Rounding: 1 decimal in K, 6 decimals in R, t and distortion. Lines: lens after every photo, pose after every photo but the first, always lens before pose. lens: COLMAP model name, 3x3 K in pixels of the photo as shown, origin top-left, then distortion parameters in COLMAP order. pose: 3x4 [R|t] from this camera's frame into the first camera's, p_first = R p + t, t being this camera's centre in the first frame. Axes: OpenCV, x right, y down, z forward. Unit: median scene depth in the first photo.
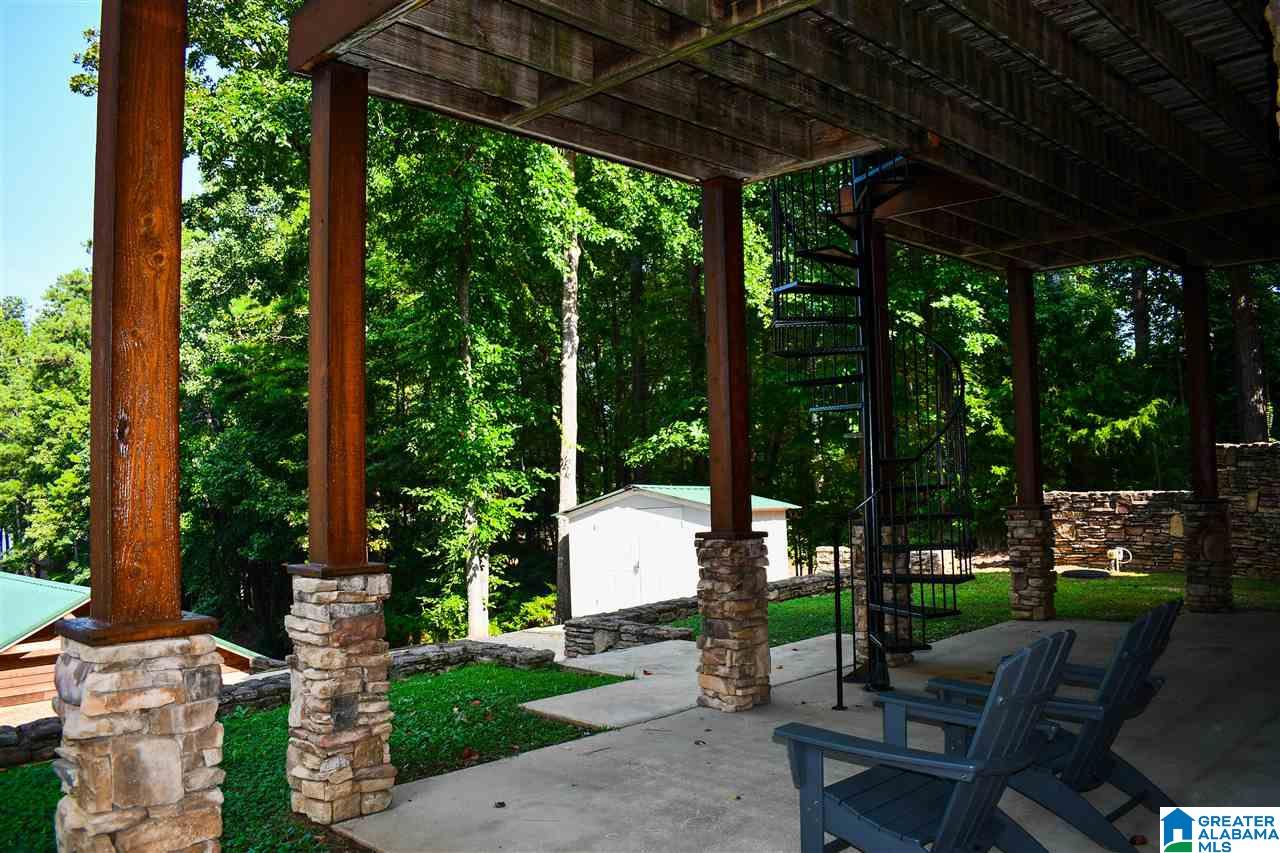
lens RADIAL K [[991.1, 0, 640.0], [0, 991.1, 426.5], [0, 0, 1]] dist [-0.095238, 0.010590]
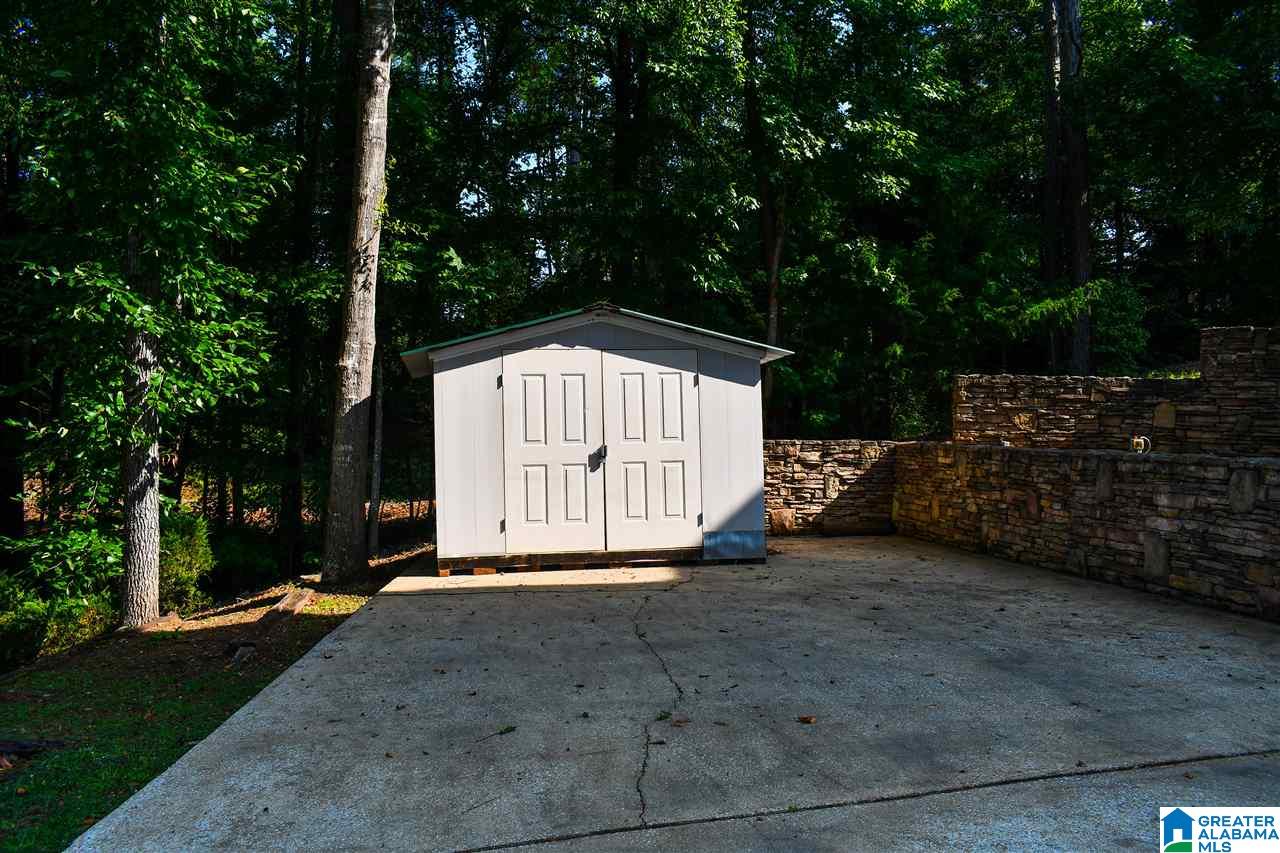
lens RADIAL K [[991.1, 0, 640.0], [0, 991.1, 426.5], [0, 0, 1]] dist [-0.095238, 0.010590]
pose [[0.706985, 0.038536, 0.706178, -0.395257], [-0.075012, 0.996968, 0.020694, 0.121459], [-0.703240, -0.067602, 0.707732, 0.650066]]
